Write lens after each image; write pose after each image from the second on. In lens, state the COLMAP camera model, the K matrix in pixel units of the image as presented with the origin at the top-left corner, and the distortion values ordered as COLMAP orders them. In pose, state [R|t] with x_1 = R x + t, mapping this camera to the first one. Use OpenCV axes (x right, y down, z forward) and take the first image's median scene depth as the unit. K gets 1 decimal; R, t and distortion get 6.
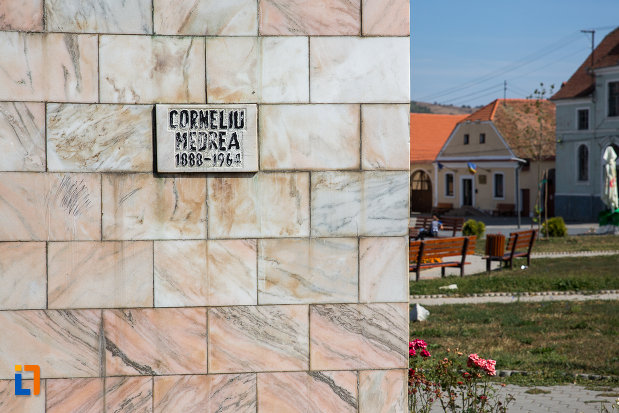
lens RADIAL K [[1222.7, 0, 309.5], [0, 1222.7, 206.5], [0, 0, 1]] dist [0.324342, 0.421466]
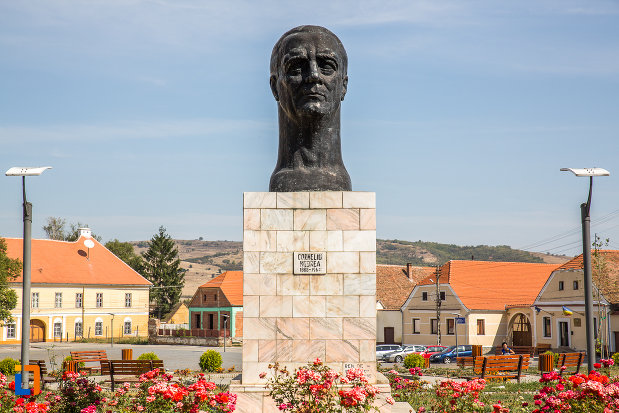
lens RADIAL K [[1222.7, 0, 309.5], [0, 1222.7, 206.5], [0, 0, 1]] dist [0.324342, 0.421466]
pose [[0.994899, -0.003958, -0.100802, 0.226228], [-0.008298, 0.992634, -0.120870, 0.175538], [0.100538, 0.121090, 0.987537, -2.056759]]
